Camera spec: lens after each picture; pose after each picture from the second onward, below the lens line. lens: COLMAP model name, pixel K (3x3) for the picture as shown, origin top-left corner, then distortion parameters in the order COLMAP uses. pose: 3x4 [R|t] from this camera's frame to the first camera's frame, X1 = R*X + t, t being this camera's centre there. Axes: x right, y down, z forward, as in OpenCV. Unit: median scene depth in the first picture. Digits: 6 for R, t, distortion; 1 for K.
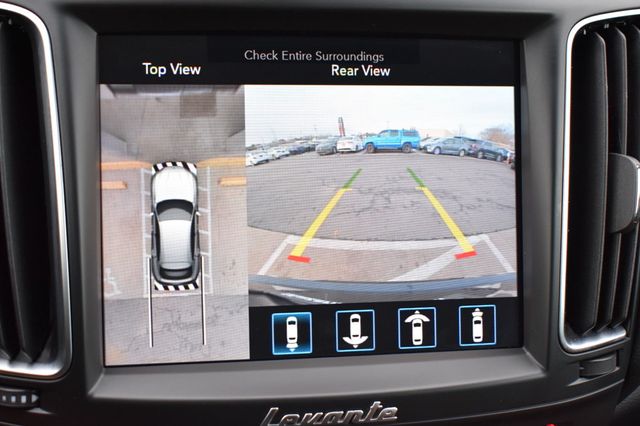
lens RADIAL K [[903.4, 0, 320.2], [0, 903.4, 213.5], [0, 0, 1]] dist [-0.040597, 0.000000]
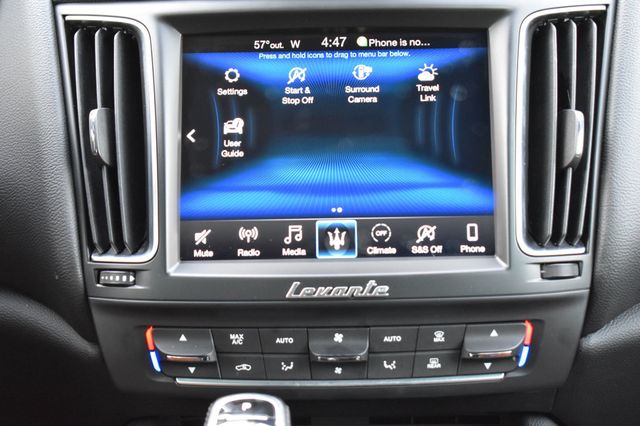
lens RADIAL K [[1374.0, 0, 322.0], [0, 1374.0, 214.4], [0, 0, 1]] dist [0.059232, 0.000000]
pose [[0.979997, -0.036236, -0.195685, 0.397516], [-0.006561, 0.976866, -0.213750, 0.552408], [0.198903, 0.210758, 0.957089, -1.023070]]
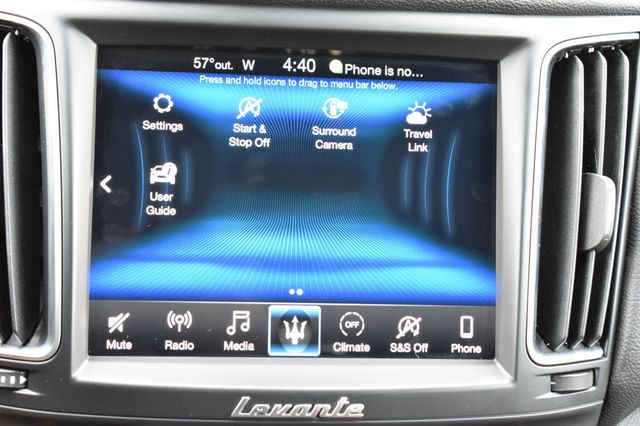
lens RADIAL K [[1290.7, 0, 316.1], [0, 1290.7, 213.5], [0, 0, 1]] dist [0.034373, 0.000000]
pose [[0.998106, 0.029394, -0.054040, 0.105122], [-0.033603, 0.996332, -0.078702, 0.113666], [0.051529, 0.080369, 0.995432, -0.515301]]
